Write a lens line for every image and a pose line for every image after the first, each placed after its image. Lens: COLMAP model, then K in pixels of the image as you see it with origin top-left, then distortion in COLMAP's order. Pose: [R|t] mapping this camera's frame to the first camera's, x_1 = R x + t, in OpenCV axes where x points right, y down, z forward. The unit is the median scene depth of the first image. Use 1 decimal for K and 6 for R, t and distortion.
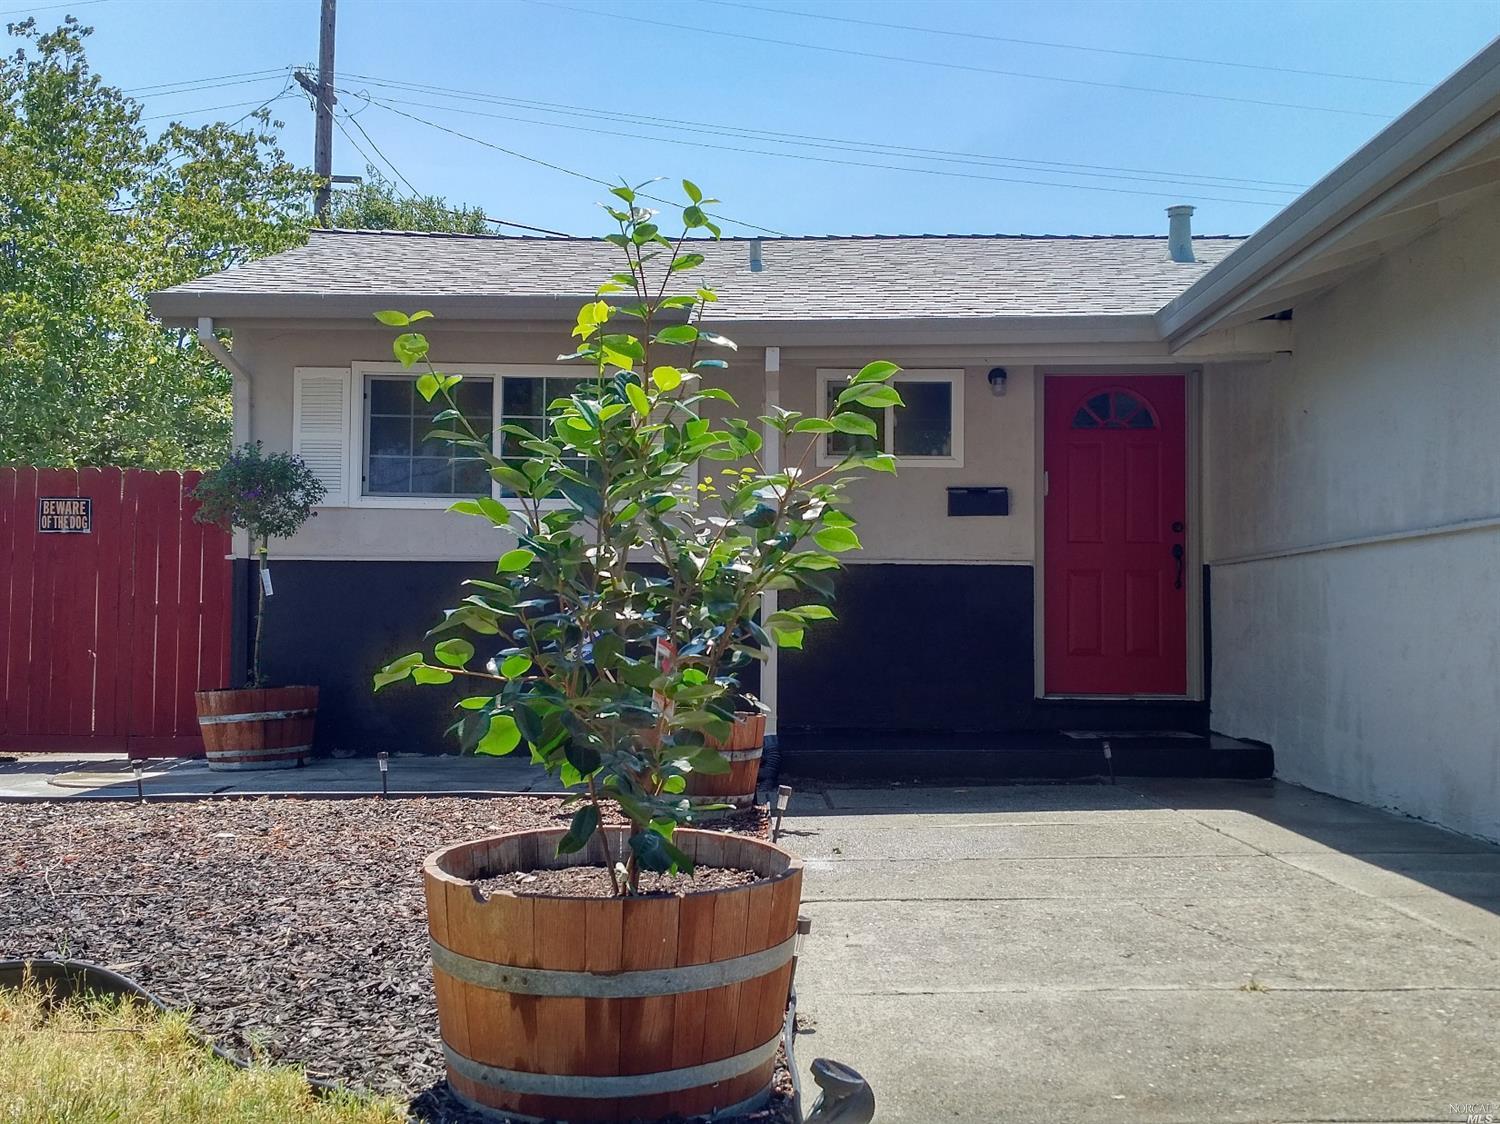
lens RADIAL K [[1577.2, 0, 741.0], [0, 1577.2, 568.9], [0, 0, 1]] dist [0.088540, 0.000000]
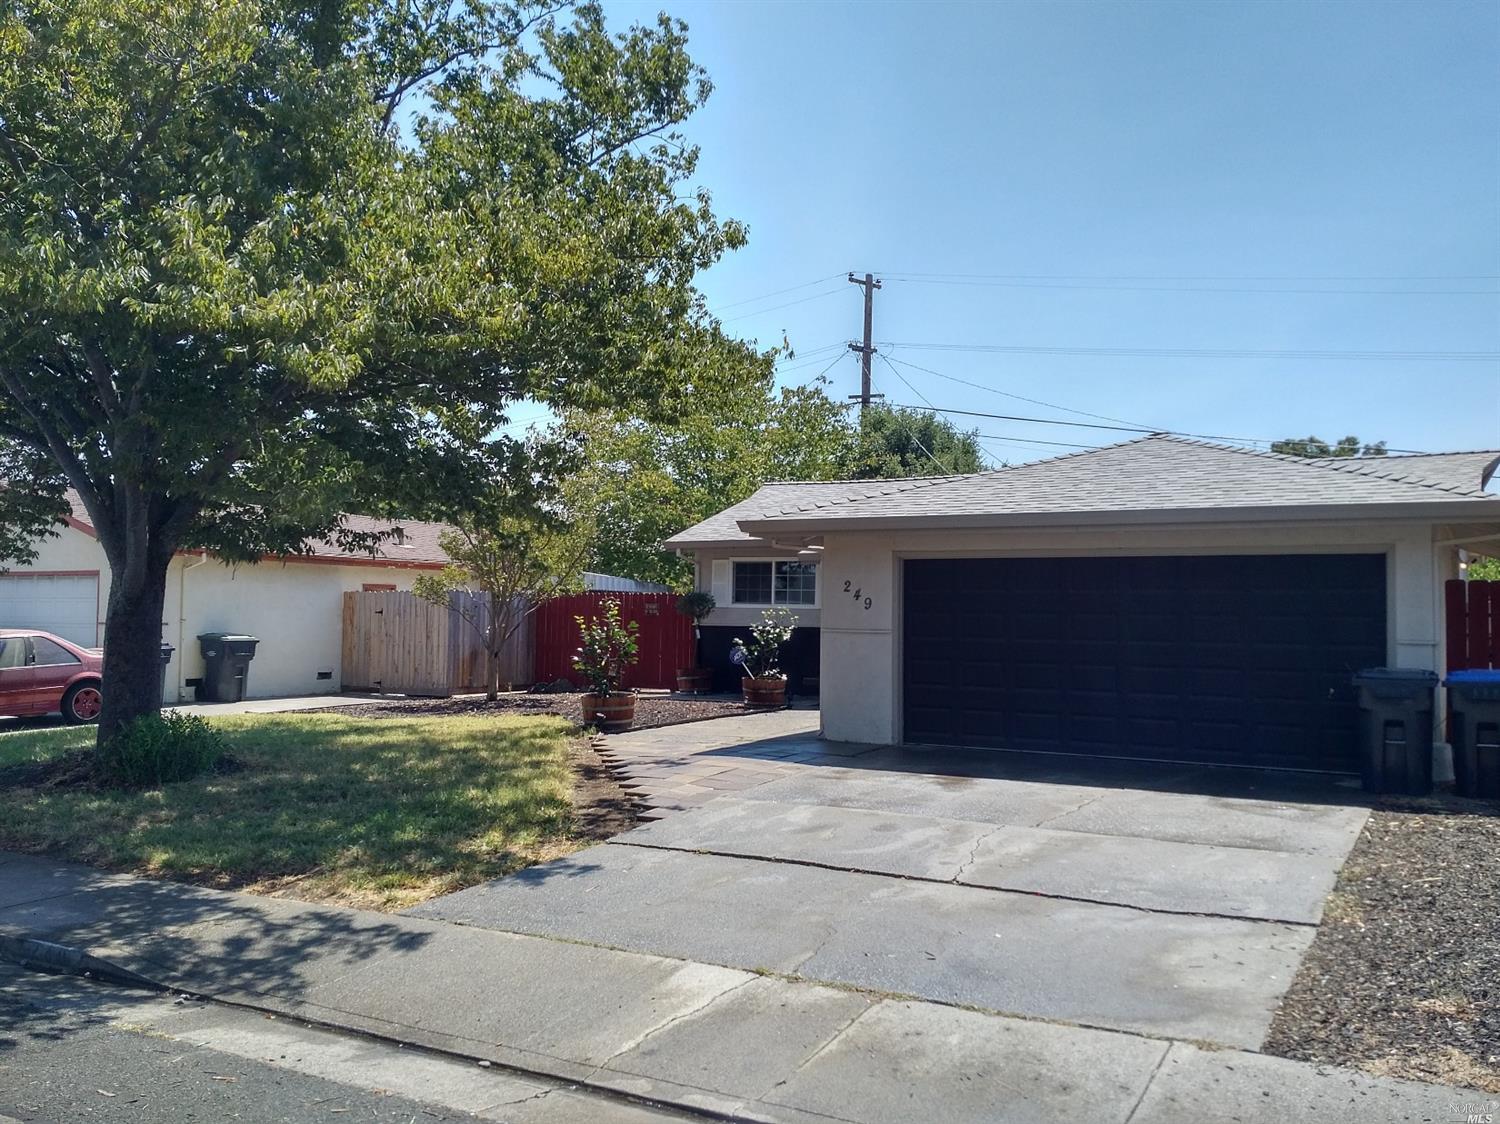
lens RADIAL K [[1320.4, 0, 746.6], [0, 1320.4, 562.8], [0, 0, 1]] dist [0.076849, 0.003508]
pose [[0.873677, -0.017270, -0.486199, 0.977028], [0.013860, 0.999848, -0.010609, -0.096021], [0.486308, 0.002530, 0.873784, -1.117786]]
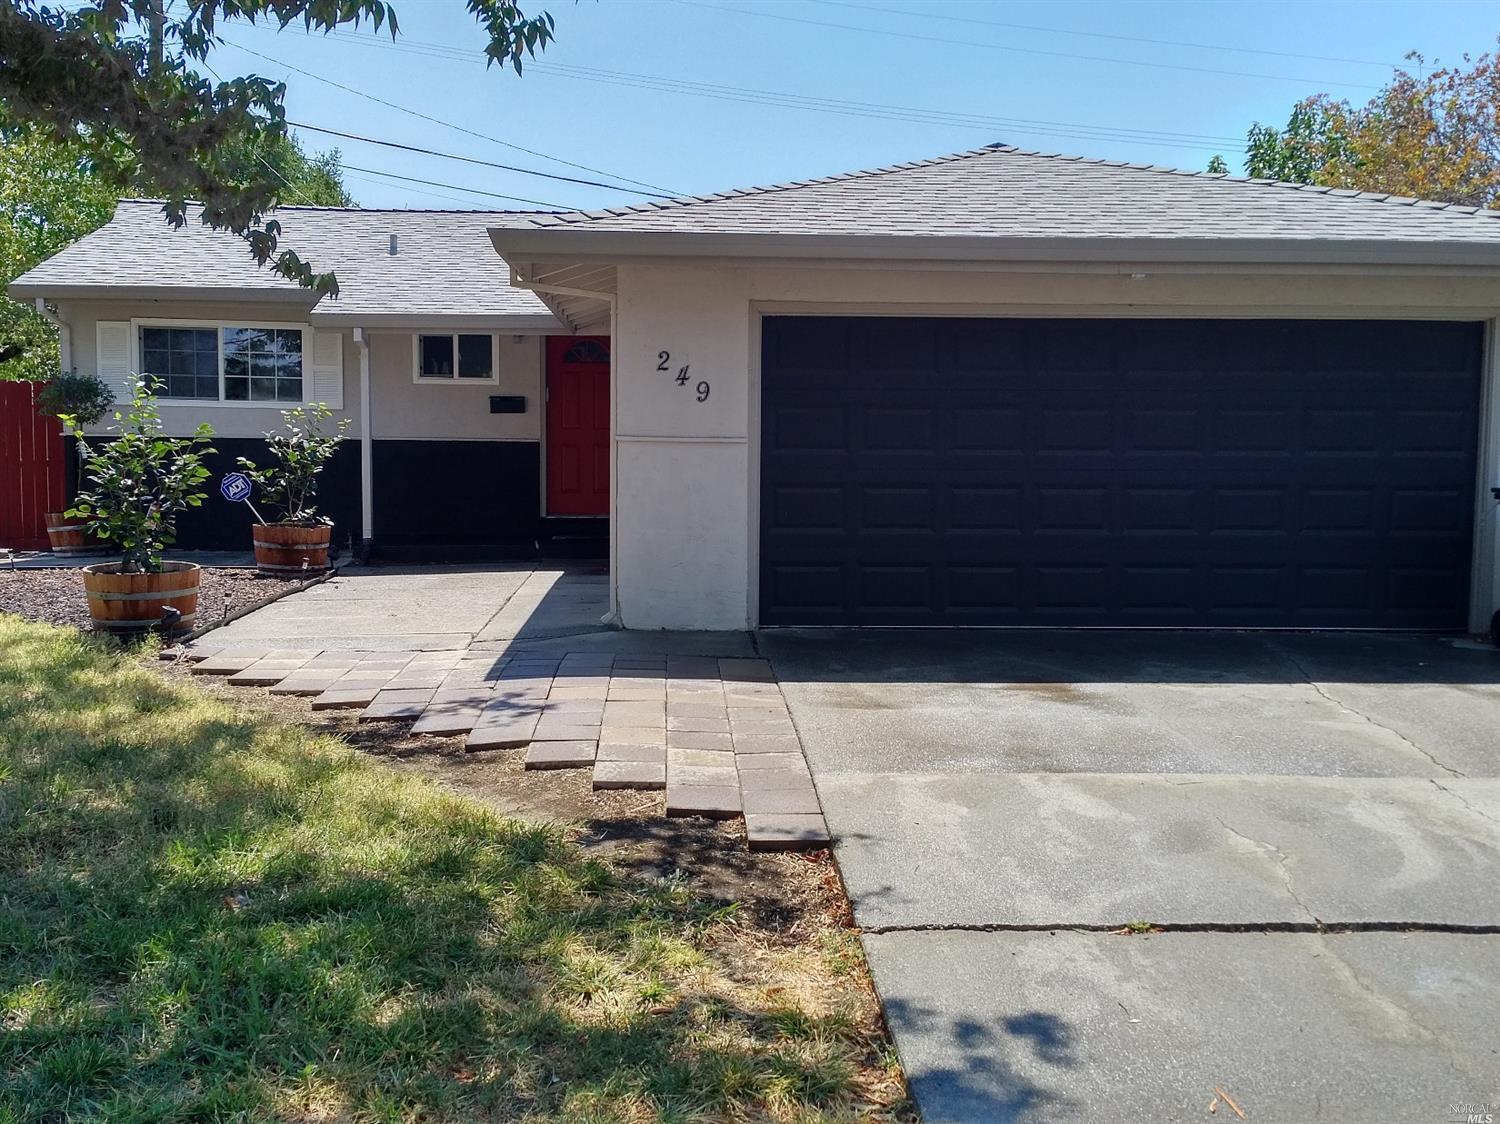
lens RADIAL K [[1577.2, 0, 744.3], [0, 1577.2, 576.1], [0, 0, 1]] dist [0.088540, 0.000000]
pose [[0.998482, -0.004180, 0.054919, 0.317844], [-0.002554, 0.992529, 0.121982, -0.069317], [-0.055018, -0.121937, 0.991012, -0.772902]]
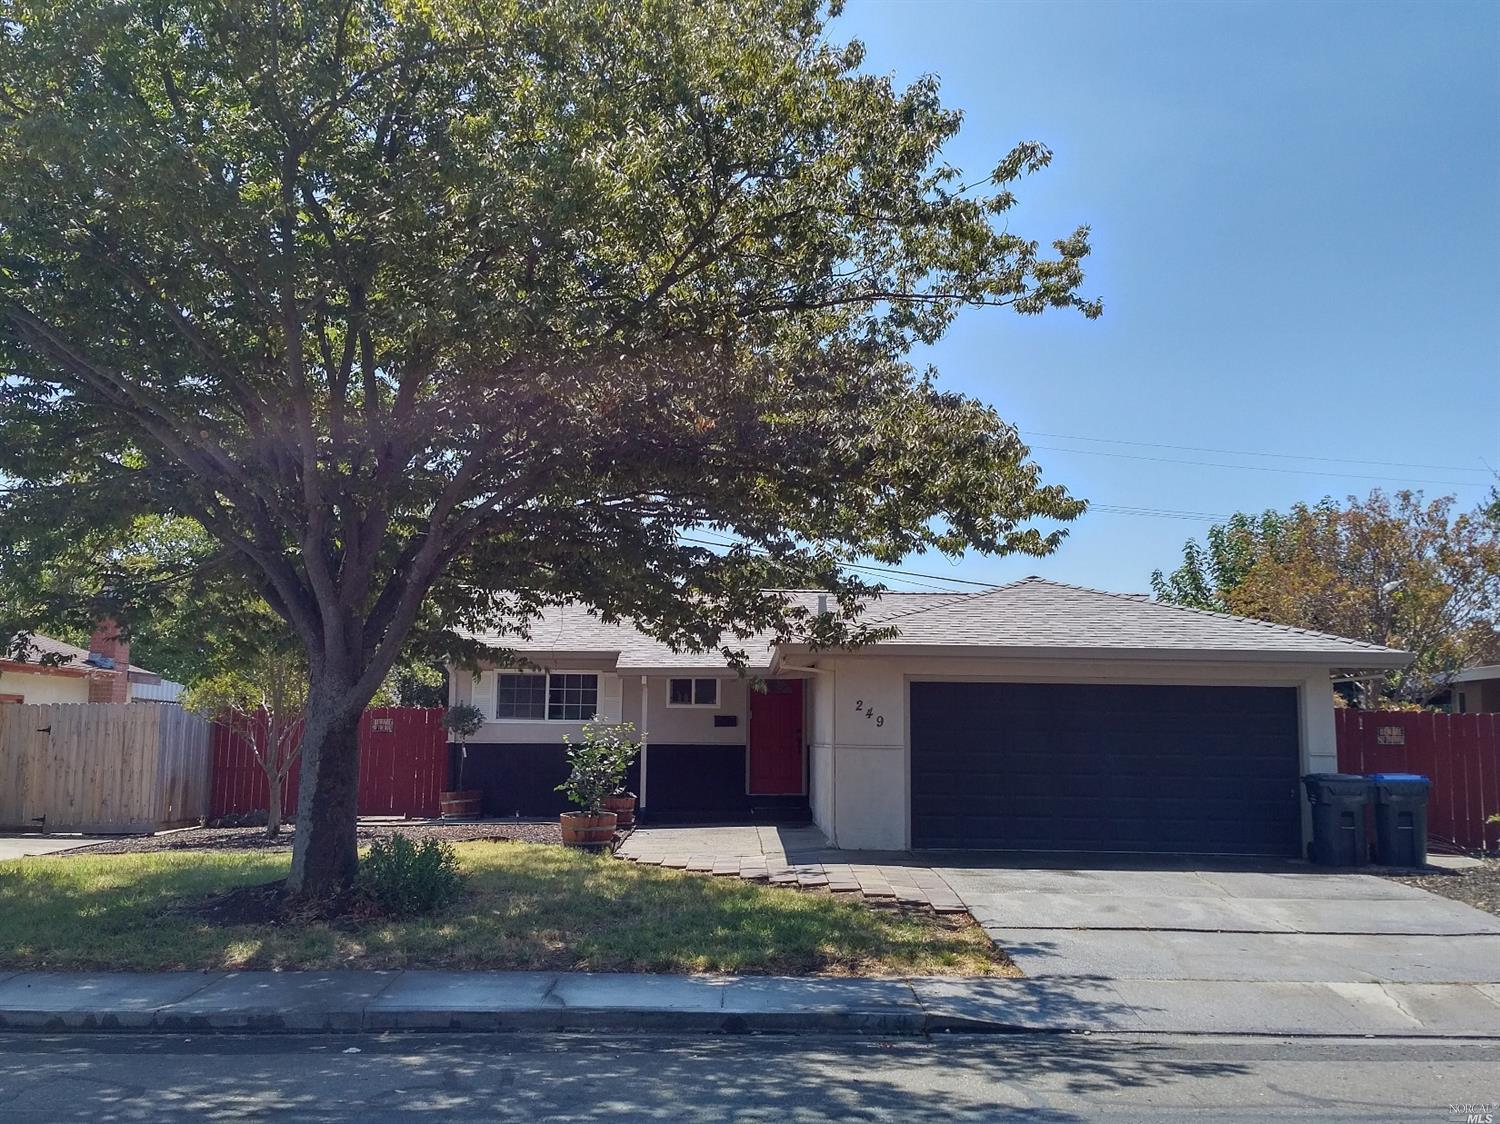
lens RADIAL K [[1577.2, 0, 747.6], [0, 1577.2, 551.2], [0, 0, 1]] dist [0.088540, 0.000000]
pose [[0.999866, 0.003445, 0.015979, 0.145374], [-0.002158, 0.996802, -0.079878, -0.118611], [-0.016203, 0.079833, 0.996677, -1.741550]]
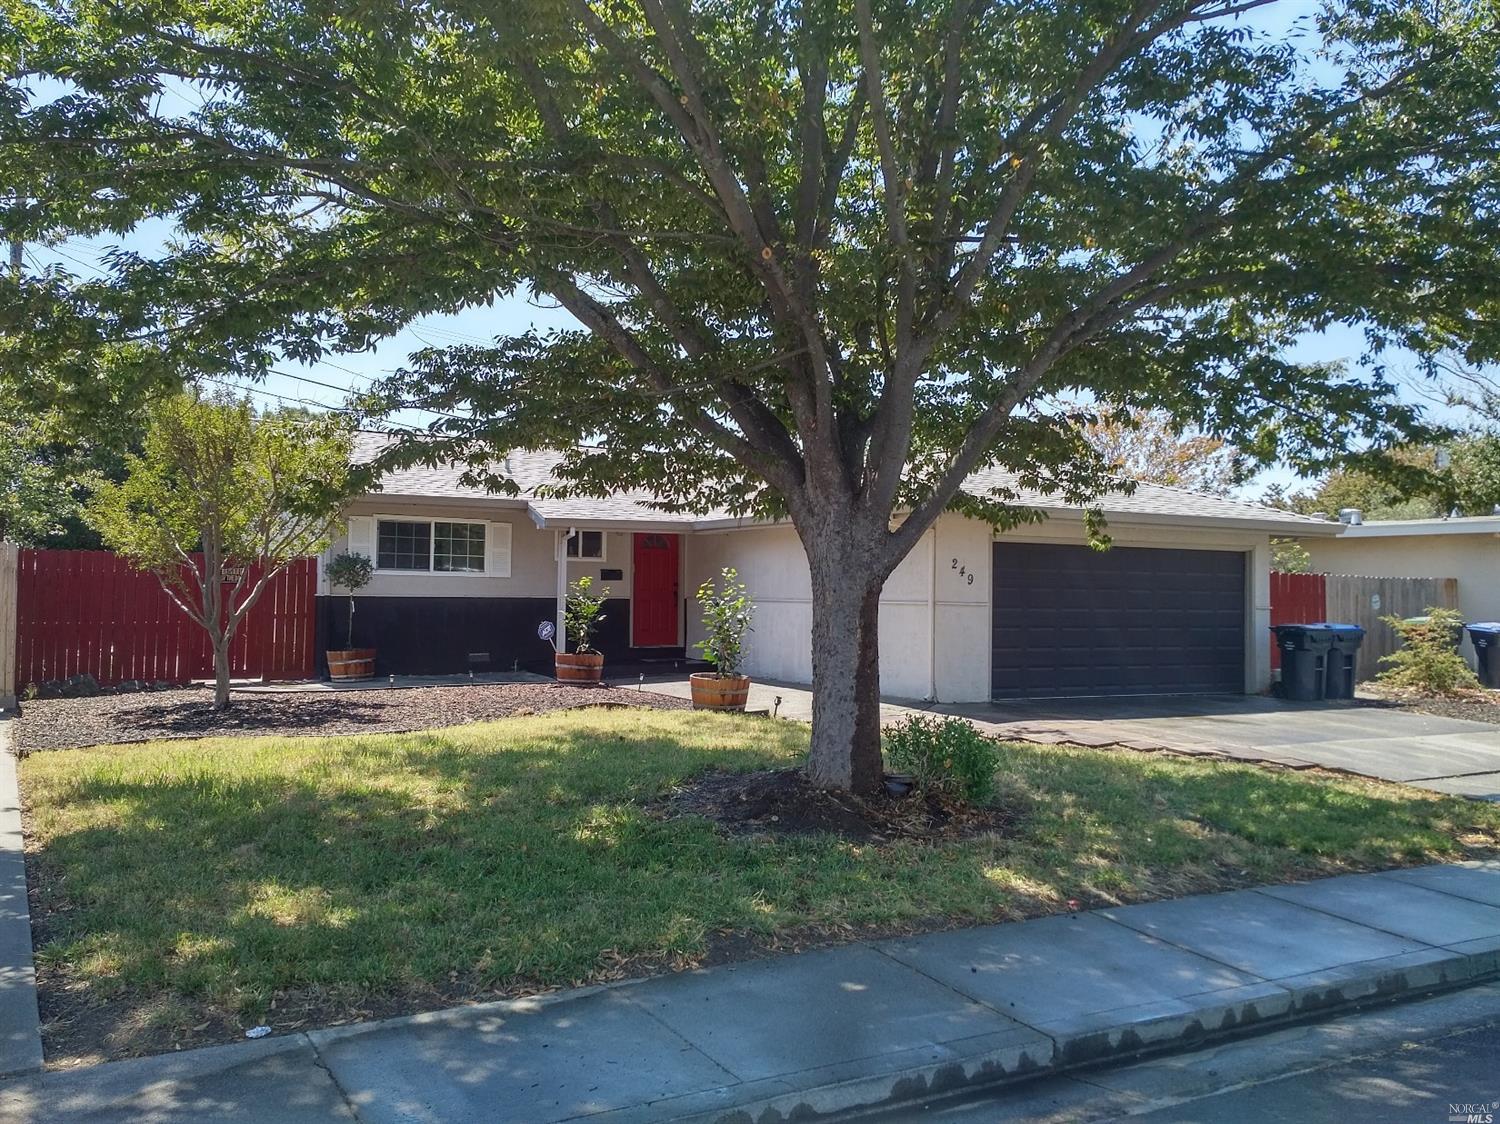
lens RADIAL K [[1320.4, 0, 736.6], [0, 1320.4, 557.4], [0, 0, 1]] dist [0.076849, 0.003508]
pose [[0.868361, 0.016380, 0.495662, -0.786930], [-0.024975, 0.999631, 0.010721, -0.102795], [-0.495303, -0.021689, 0.868449, -1.064813]]
